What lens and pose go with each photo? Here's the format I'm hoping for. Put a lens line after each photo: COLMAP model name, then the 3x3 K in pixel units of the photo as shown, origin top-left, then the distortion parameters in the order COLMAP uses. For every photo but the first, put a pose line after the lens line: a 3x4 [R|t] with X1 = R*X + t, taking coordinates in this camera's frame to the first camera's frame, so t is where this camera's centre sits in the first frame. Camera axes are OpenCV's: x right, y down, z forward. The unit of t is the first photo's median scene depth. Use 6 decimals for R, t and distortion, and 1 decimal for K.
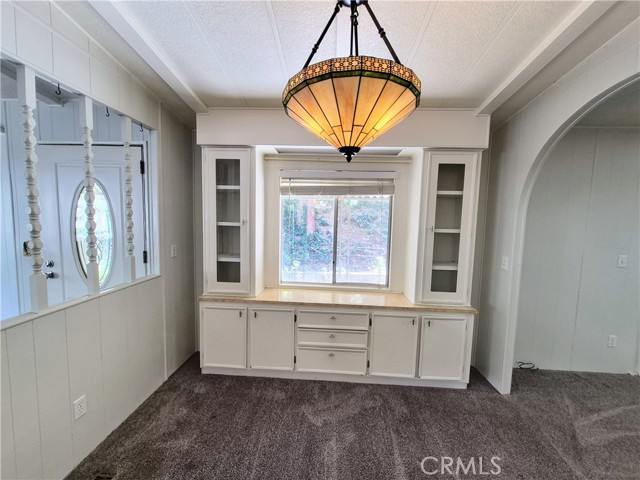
lens RADIAL K [[250.3, 0, 318.9], [0, 250.3, 237.9], [0, 0, 1]] dist [0.003389, -0.000152]
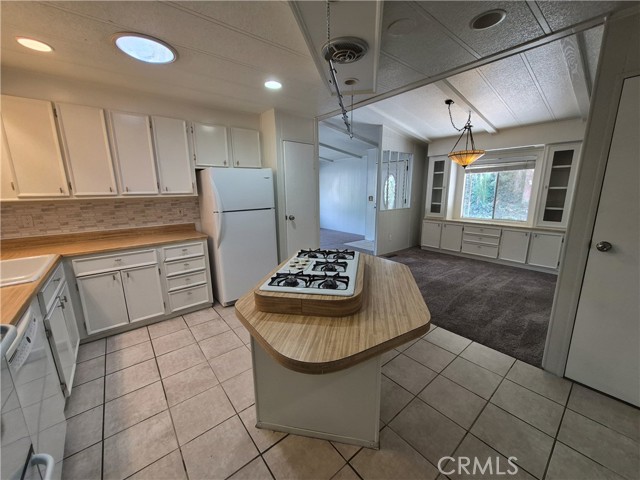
lens RADIAL K [[250.3, 0, 319.5], [0, 250.3, 238.9], [0, 0, 1]] dist [0.003389, -0.000152]
pose [[0.674019, 0.116121, -0.729530, 0.709030], [-0.038170, 0.991723, 0.122590, 0.180721], [0.737727, -0.054781, 0.672872, -1.530754]]
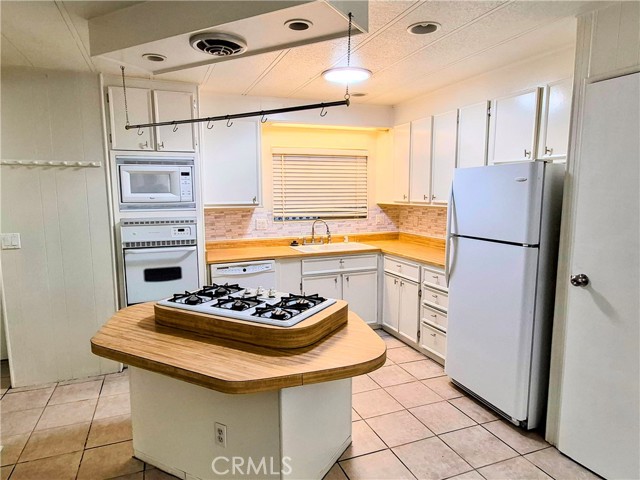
lens RADIAL K [[412.8, 0, 318.3], [0, 412.8, 247.3], [0, 0, 1]] dist [0.006562, -0.000231]
pose [[-0.911377, 0.037327, -0.409877, 0.396138], [-0.053546, 0.976661, 0.208004, -0.000001], [0.408075, 0.211517, -0.888108, -0.000249]]
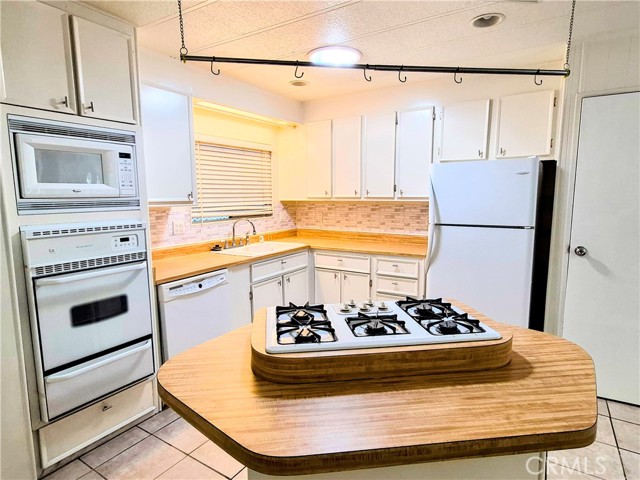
lens RADIAL K [[367.7, 0, 317.5], [0, 367.7, 243.3], [0, 0, 1]] dist [0.004420, 0.000447]
pose [[-0.496084, 0.097293, -0.862806, 0.794448], [-0.082921, 0.983852, 0.158620, 0.112893], [0.864306, 0.150233, -0.480006, -0.758914]]
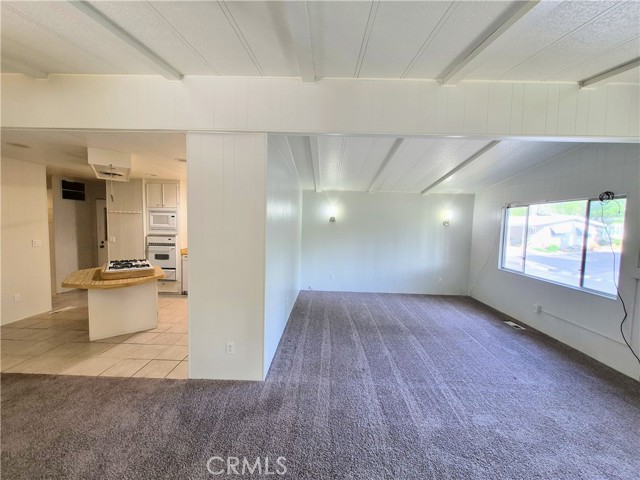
lens RADIAL K [[250.3, 0, 318.6], [0, 250.3, 239.8], [0, 0, 1]] dist [0.003389, -0.000152]
pose [[-0.998504, -0.045775, -0.029899, -1.101840], [-0.049769, 0.987364, 0.150449, -0.123695], [0.022634, 0.151712, -0.988166, 0.708173]]
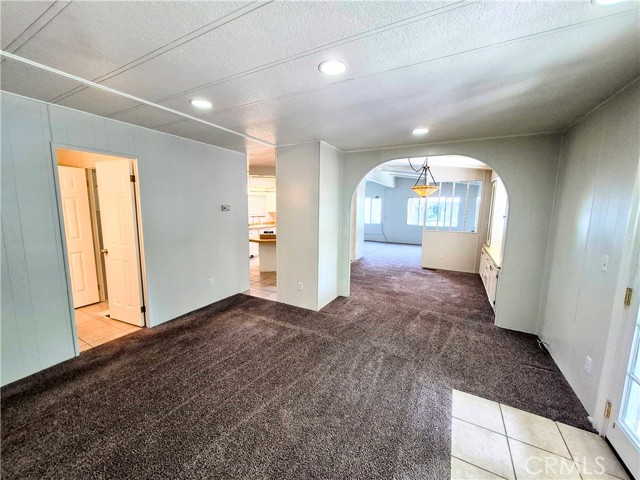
lens RADIAL K [[250.3, 0, 319.7], [0, 250.3, 240.0], [0, 0, 1]] dist [0.003389, -0.000152]
pose [[-0.440031, 0.092127, -0.893244, 2.507454], [-0.100765, 0.983375, 0.151061, -0.032645], [0.892311, 0.156479, -0.423433, 0.649541]]
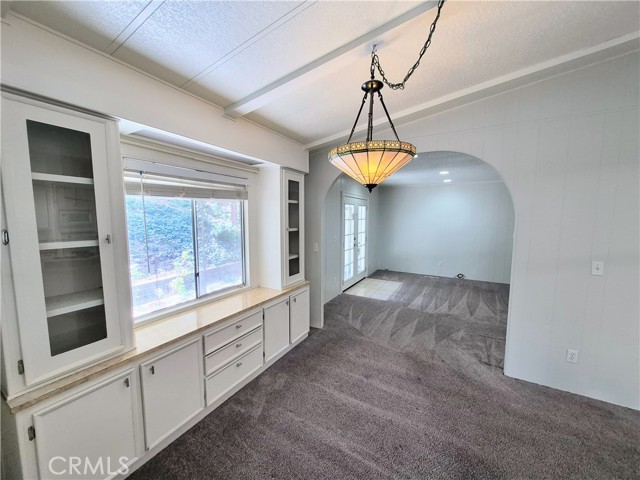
lens RADIAL K [[250.3, 0, 321.7], [0, 250.3, 239.6], [0, 0, 1]] dist [0.003389, -0.000152]
pose [[0.439906, -0.106375, 0.891721, -0.630169], [0.079338, 0.993681, 0.079399, -0.070365], [-0.894532, 0.035819, 0.445566, 0.257295]]
